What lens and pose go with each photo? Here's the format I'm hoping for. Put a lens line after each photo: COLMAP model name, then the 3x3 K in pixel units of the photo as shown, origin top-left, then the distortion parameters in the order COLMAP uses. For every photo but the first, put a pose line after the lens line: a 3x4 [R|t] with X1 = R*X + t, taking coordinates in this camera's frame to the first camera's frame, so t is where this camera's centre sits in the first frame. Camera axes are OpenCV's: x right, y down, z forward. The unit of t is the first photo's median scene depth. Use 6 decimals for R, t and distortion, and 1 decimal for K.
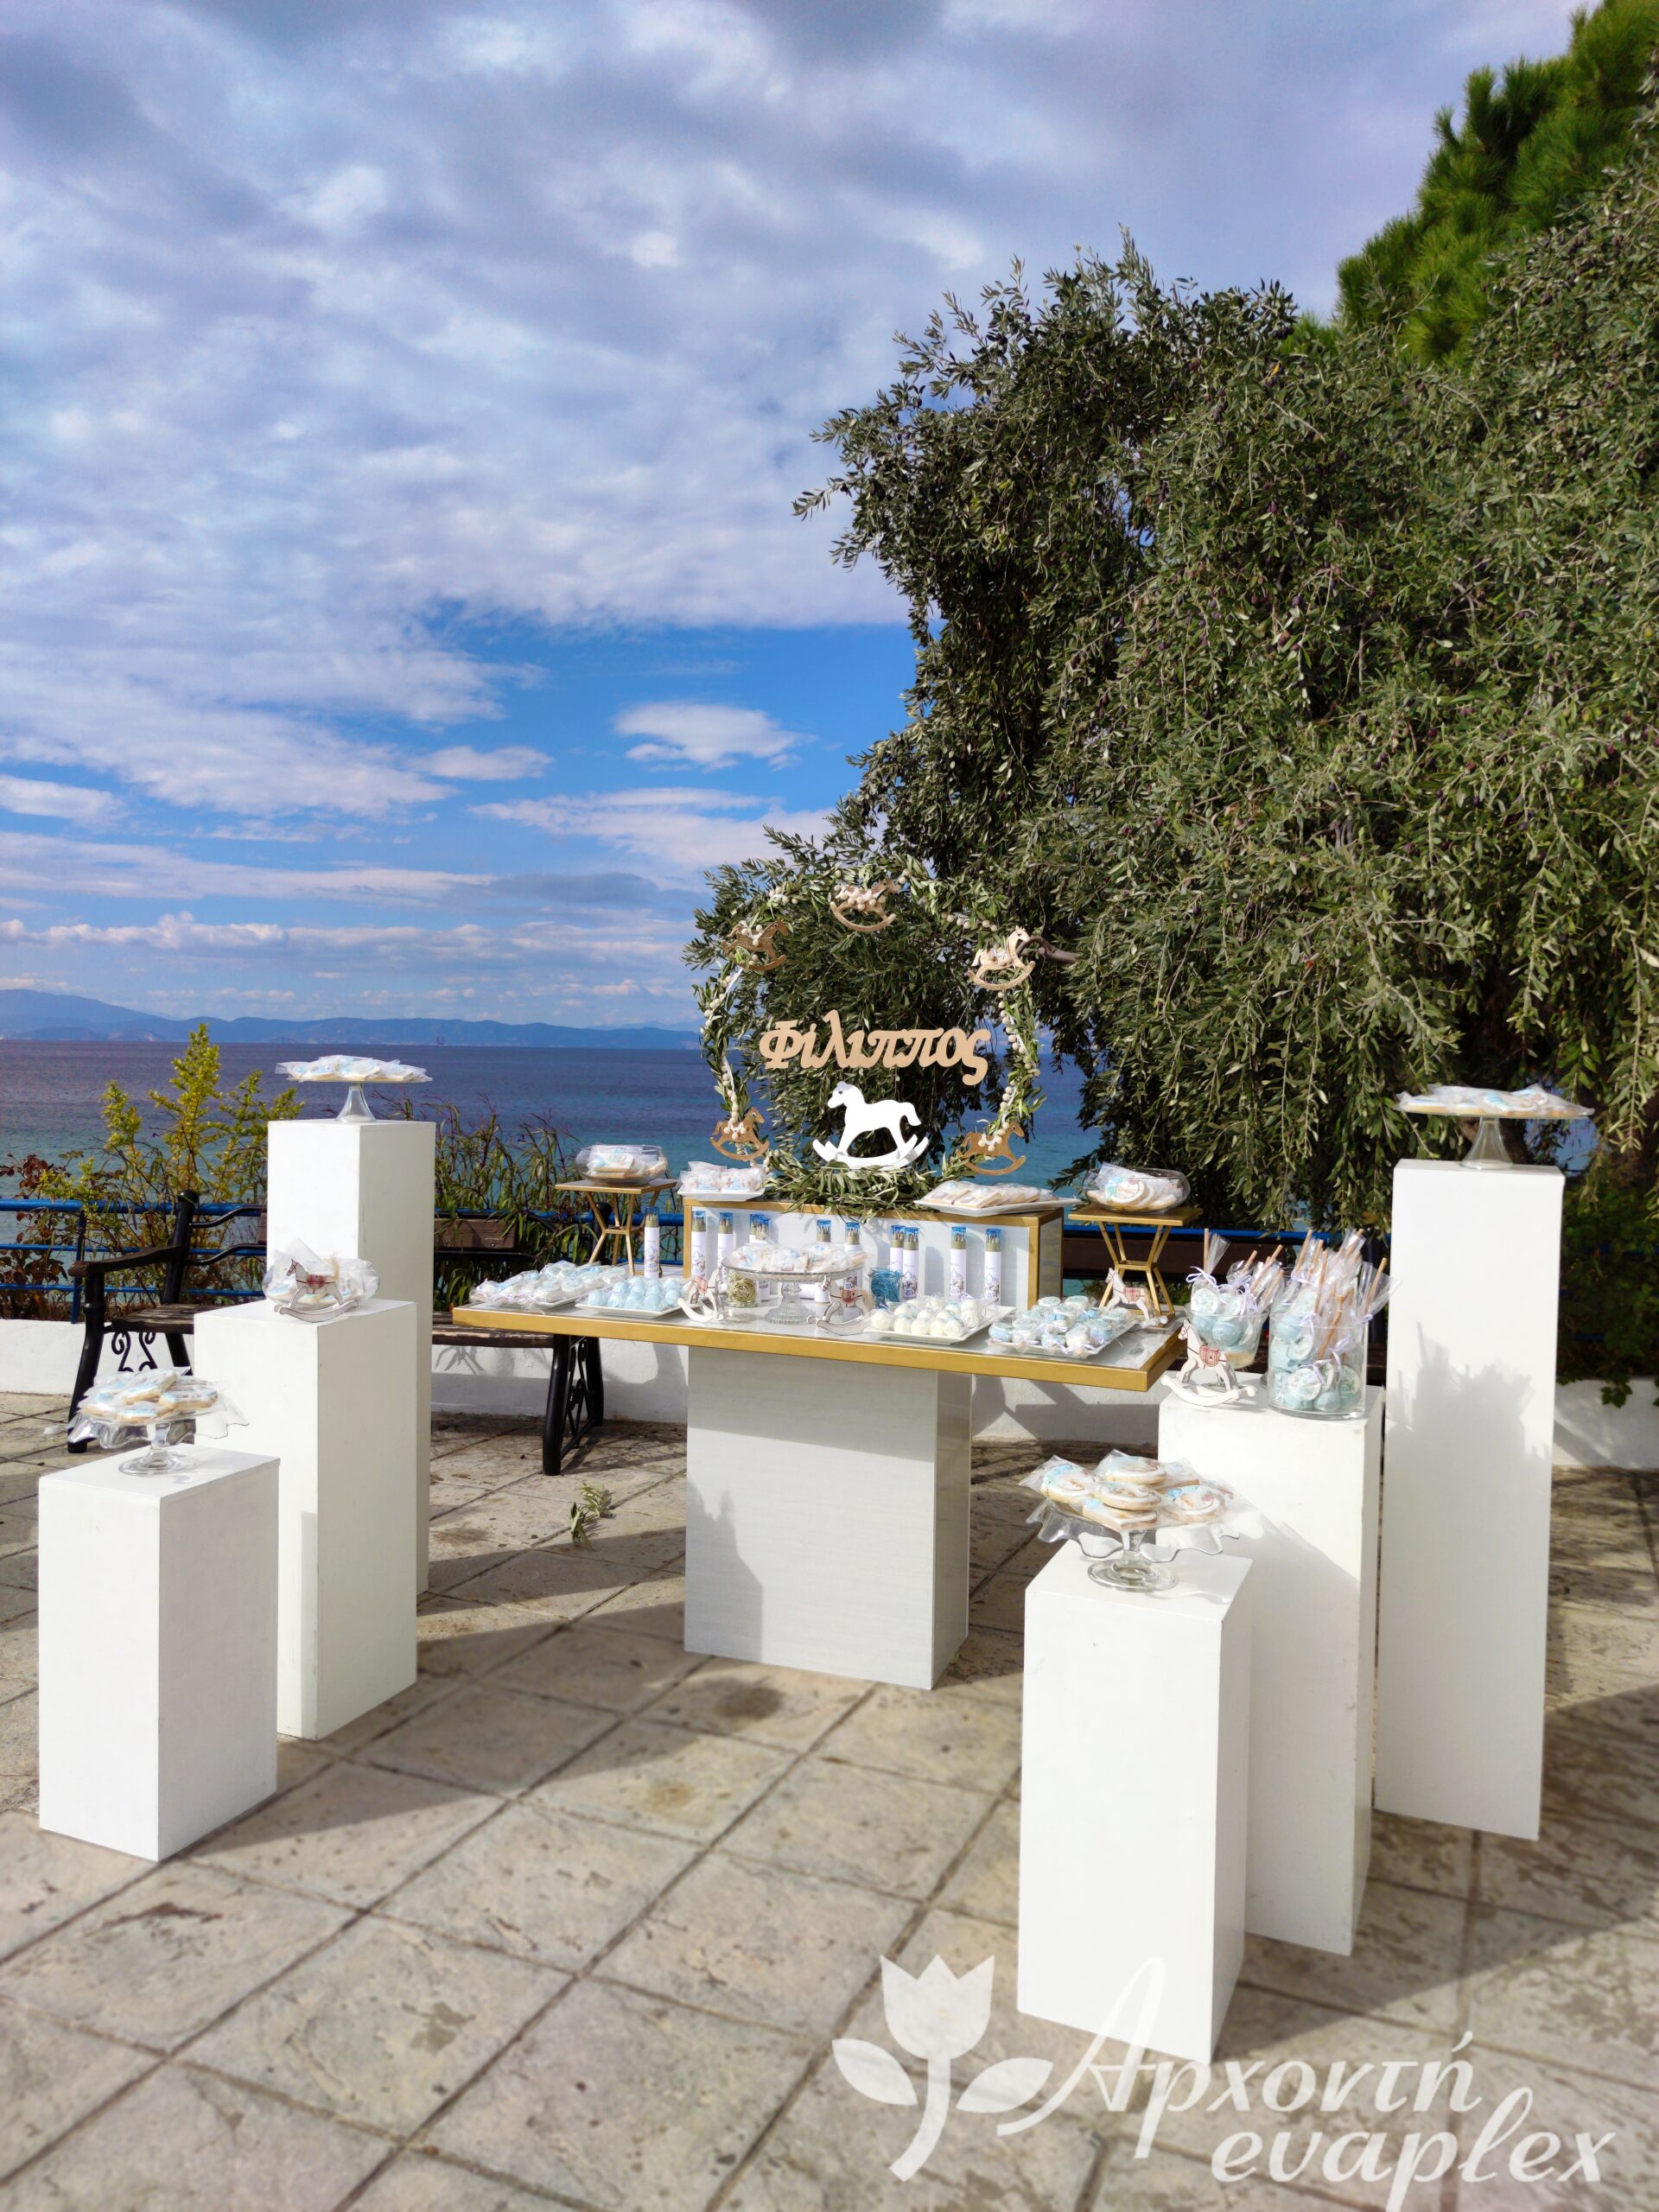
lens RADIAL K [[1549.6, 0, 829.5], [0, 1549.6, 1106.0], [0, 0, 1]] dist [0.059336, -0.070605]
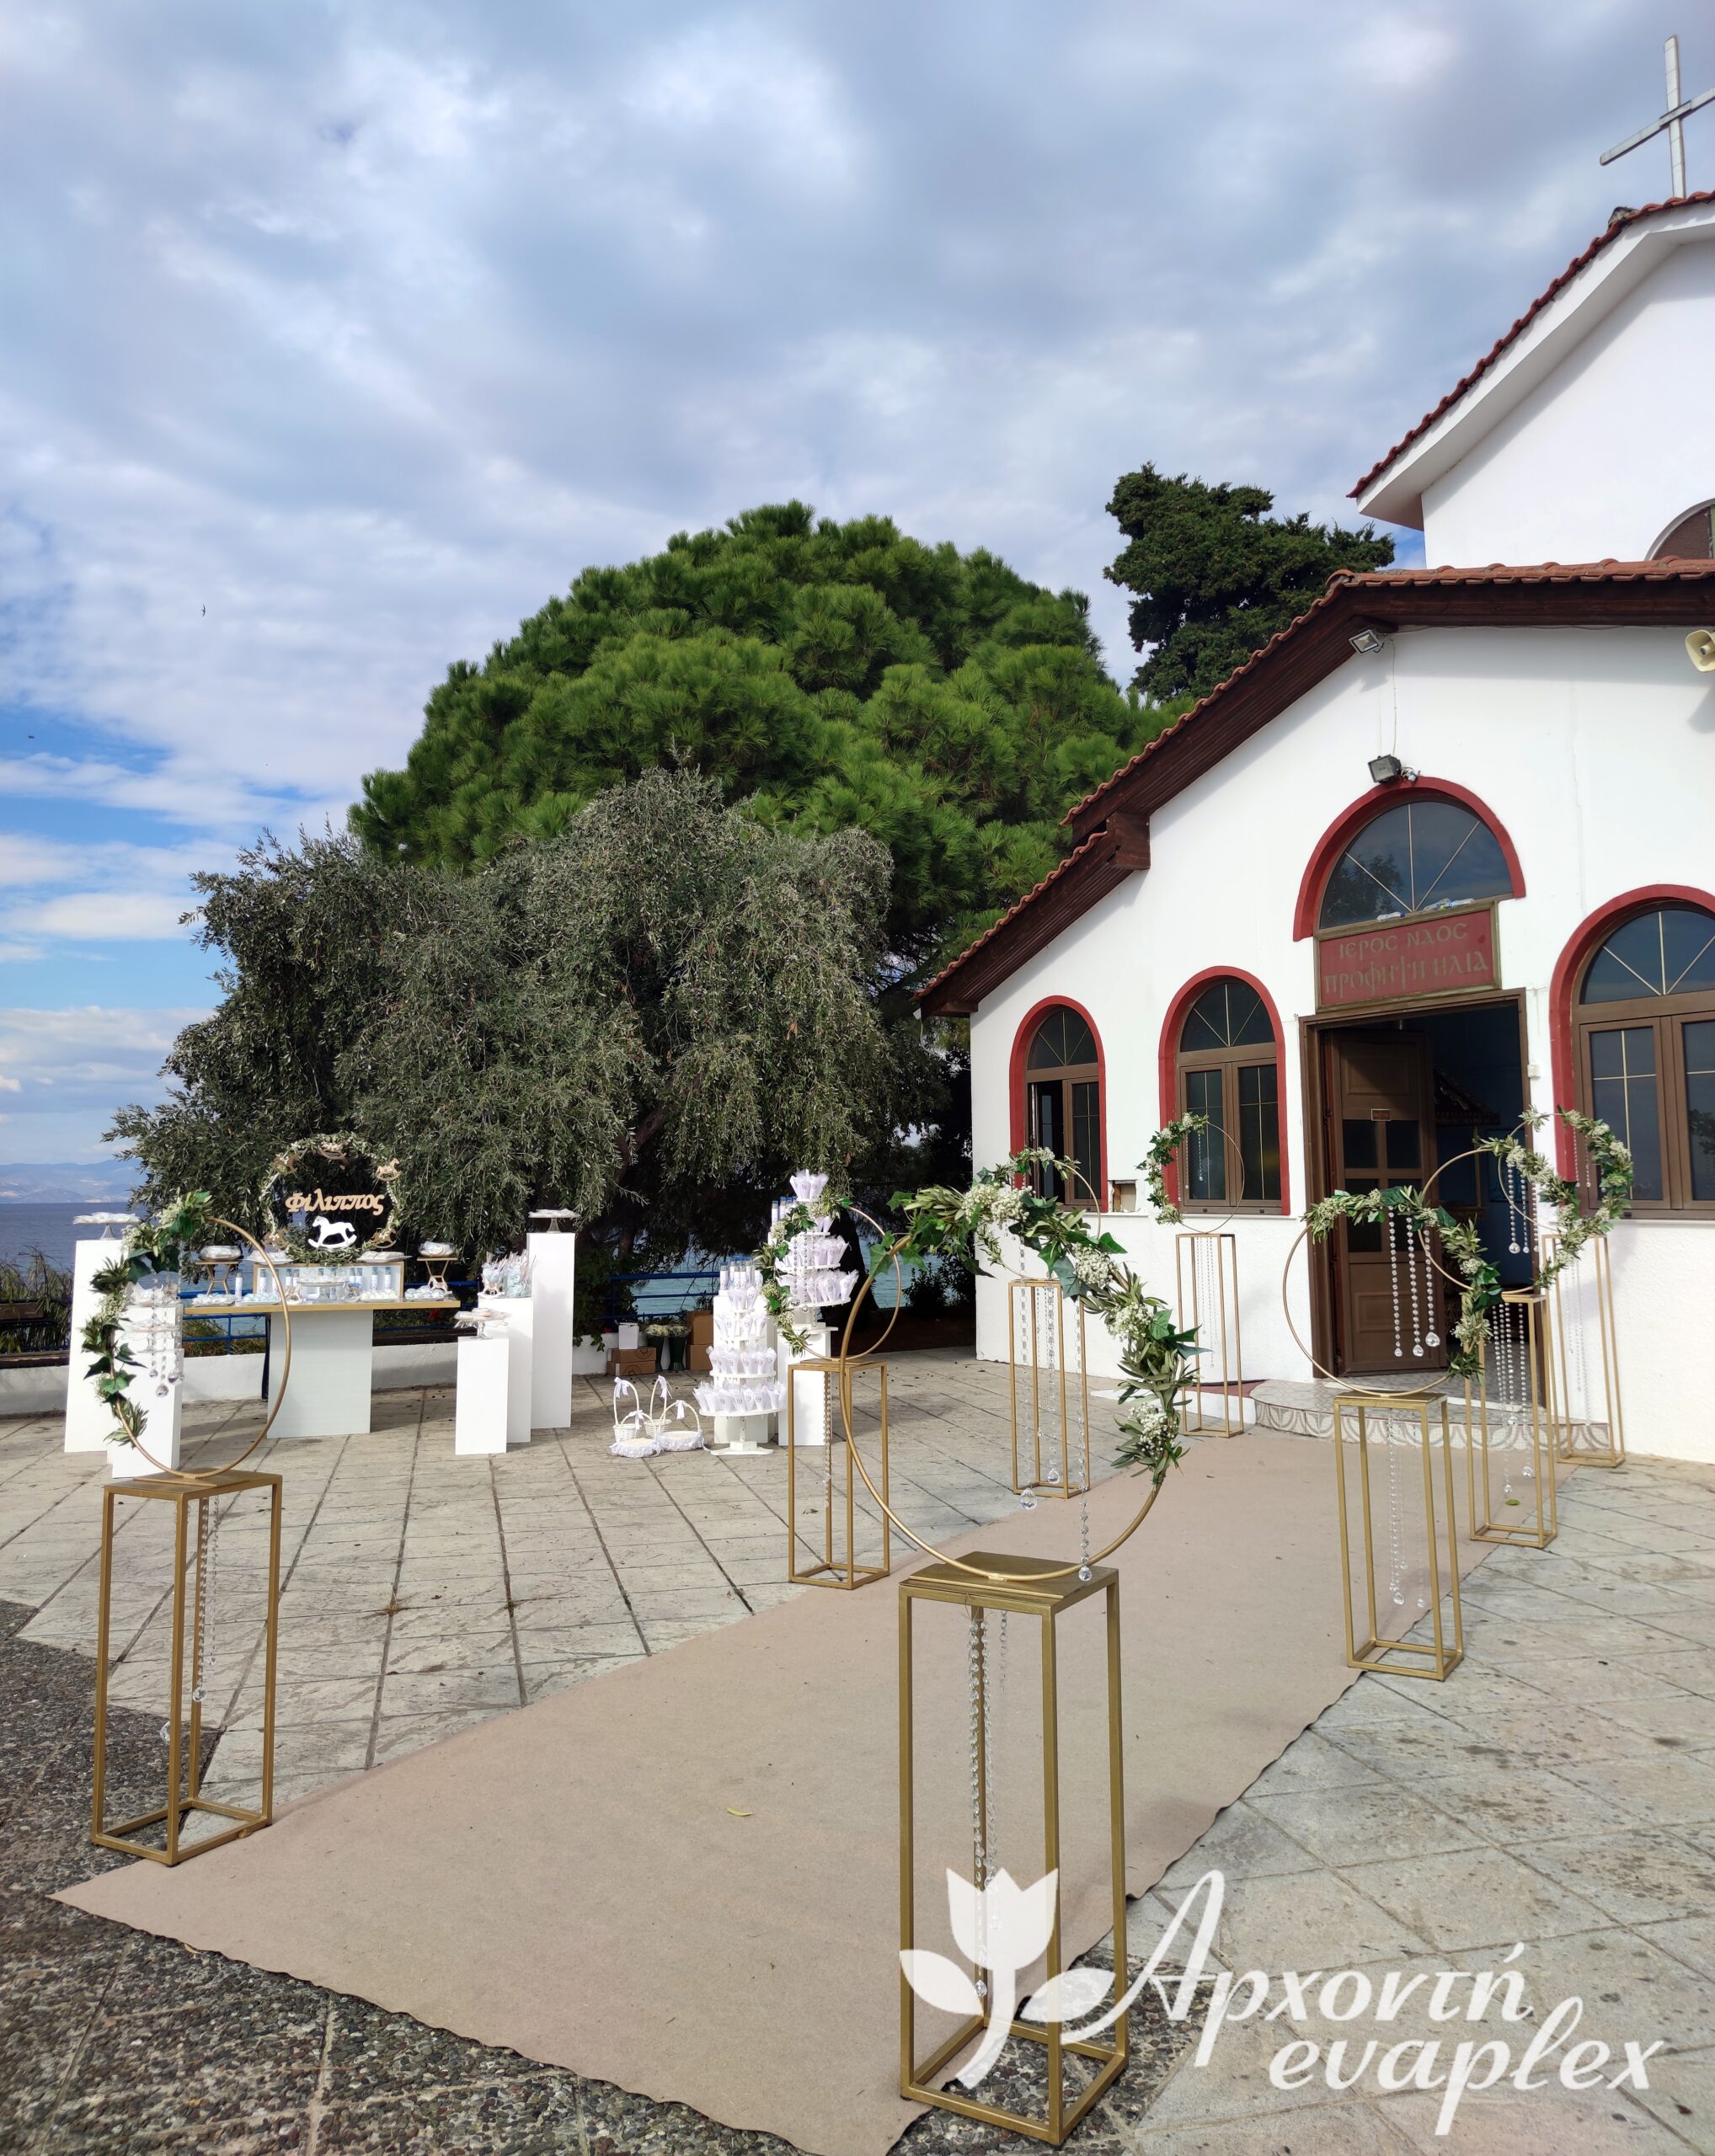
lens RADIAL K [[1585.7, 0, 860.9], [0, 1585.7, 1026.5], [0, 0, 1]] dist [0.029394, -0.033126]
pose [[0.778161, 0.042861, 0.626600, -0.986925], [0.044048, 0.991488, -0.122522, 0.036732], [-0.626518, 0.122942, 0.769650, -1.697409]]
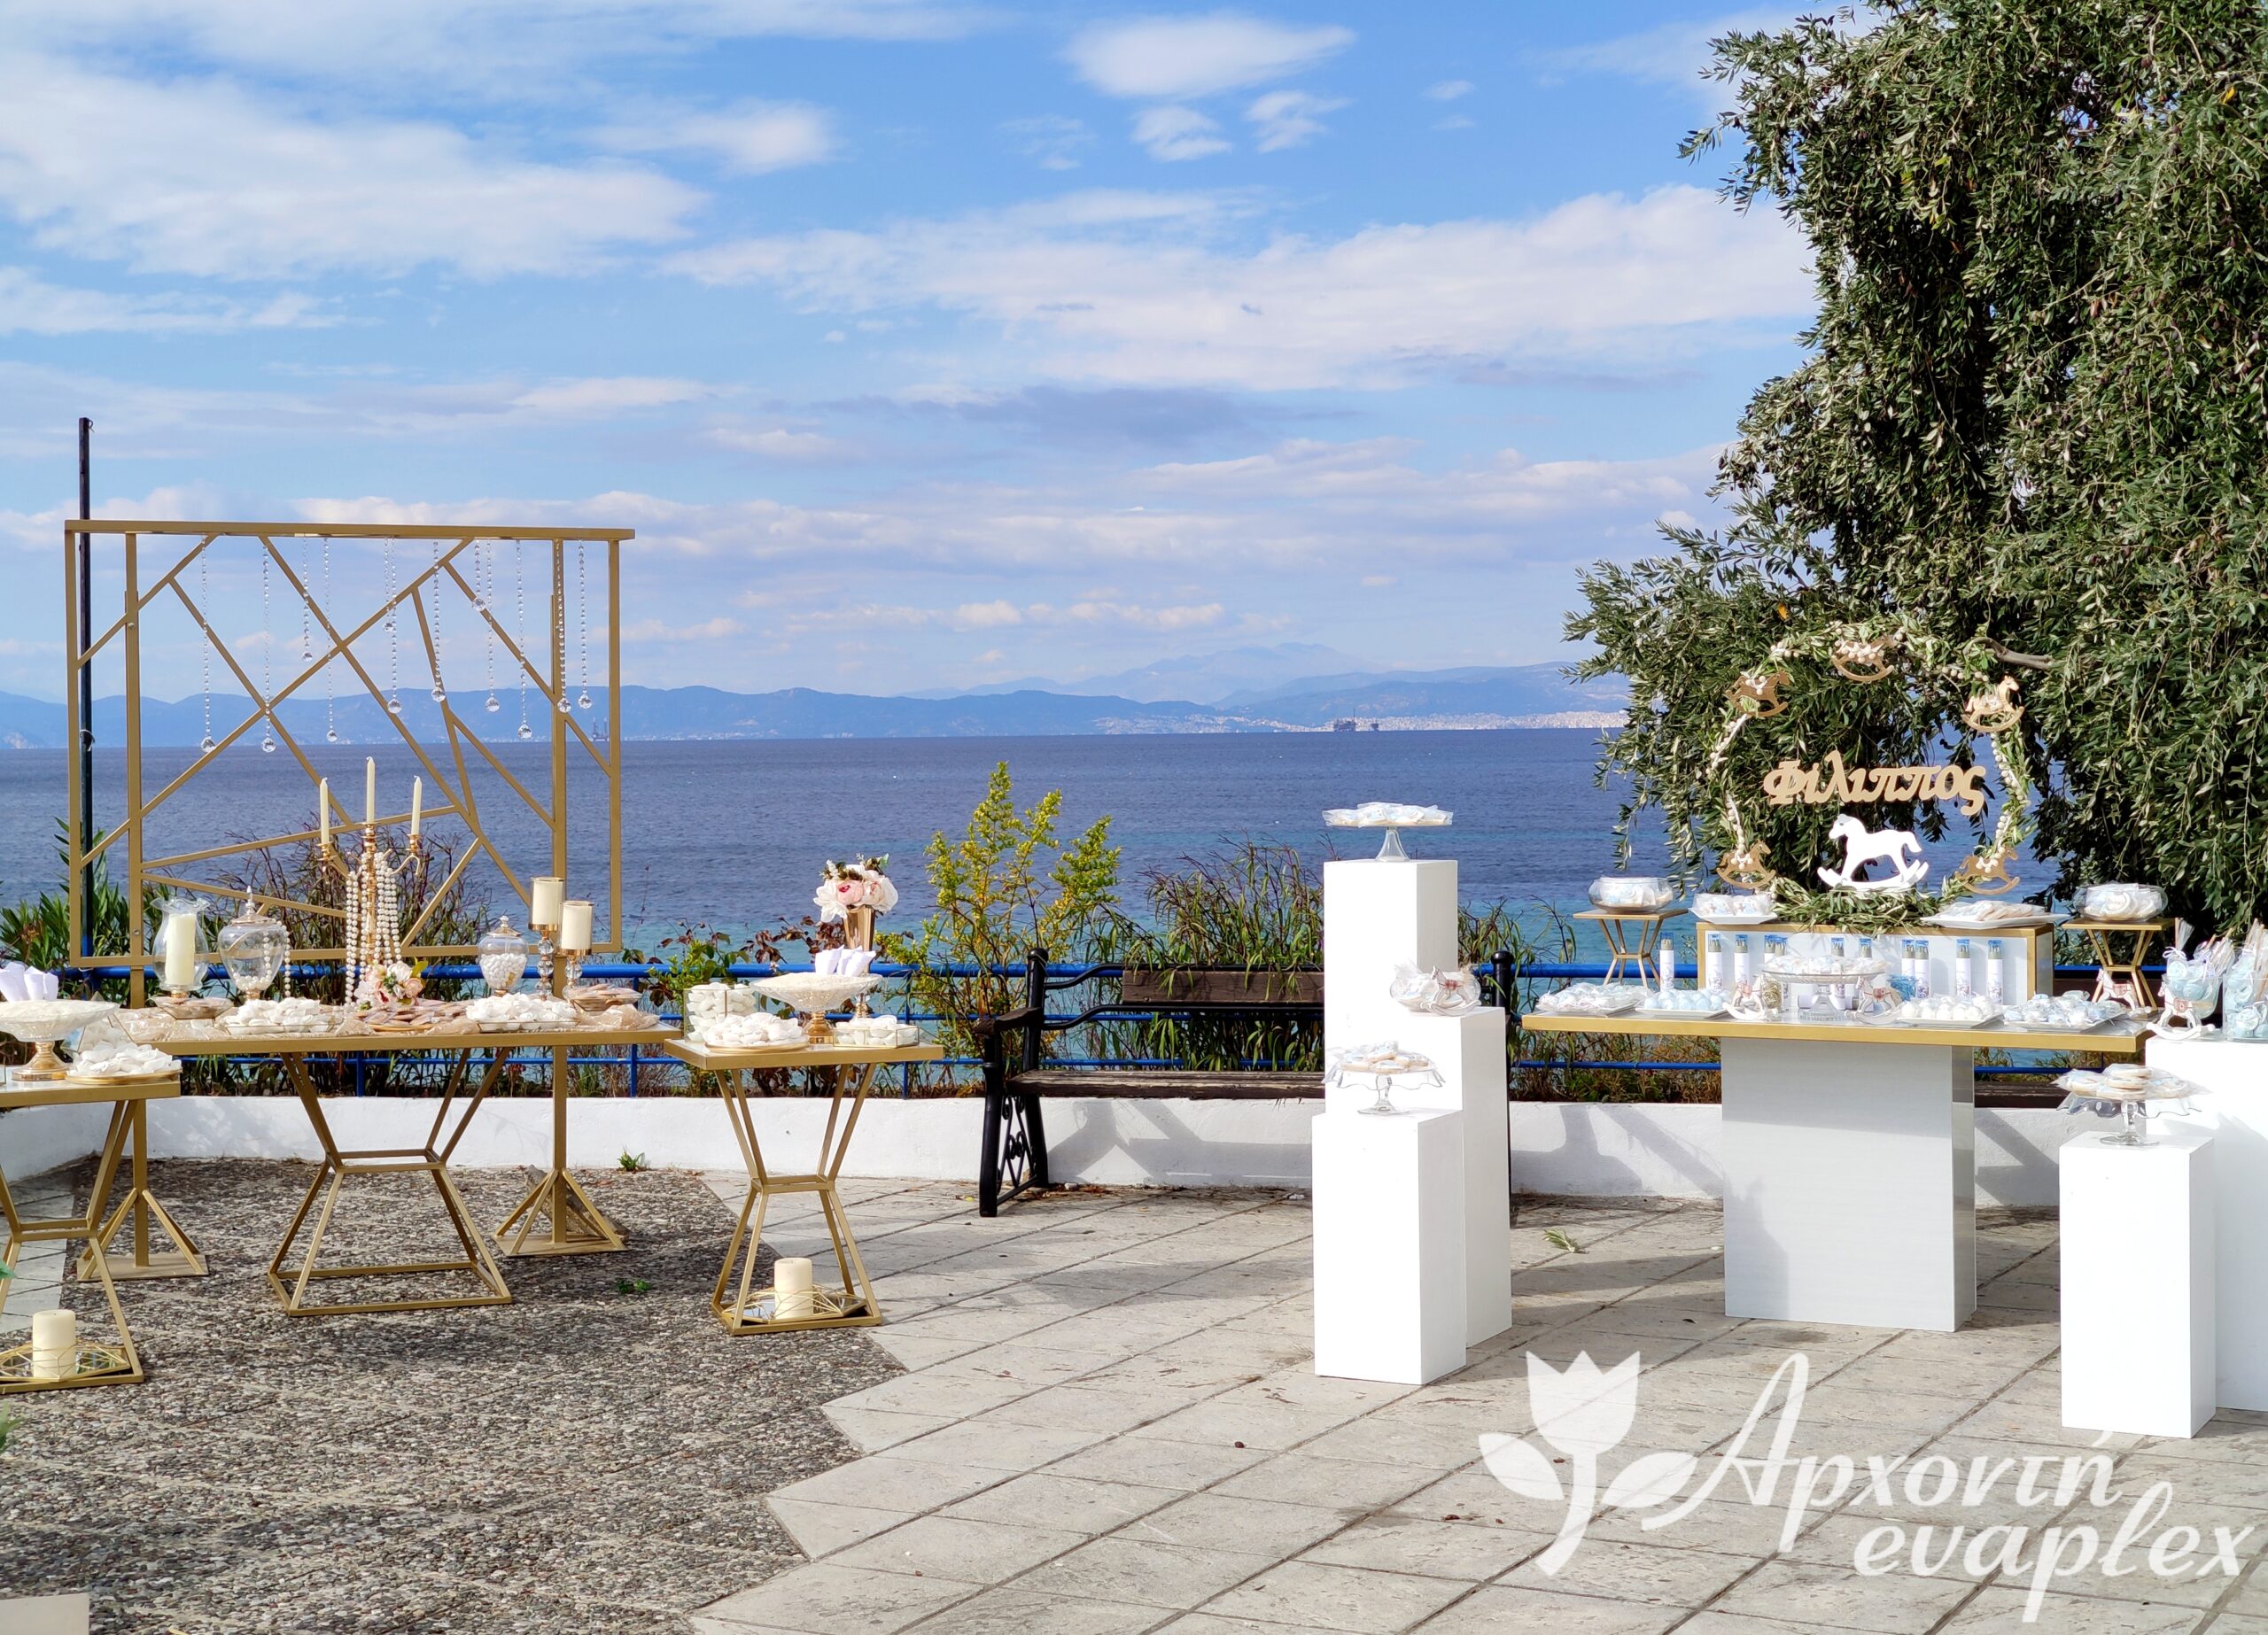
lens RADIAL K [[3242.1, 0, 1134.0], [0, 3242.1, 817.5], [0, 0, 1]] dist [0.188736, -0.816870]
pose [[0.996414, -0.025790, -0.080589, -0.312351], [0.024987, 0.999628, -0.010946, -0.000858], [0.080841, 0.008893, 0.996687, -1.385975]]
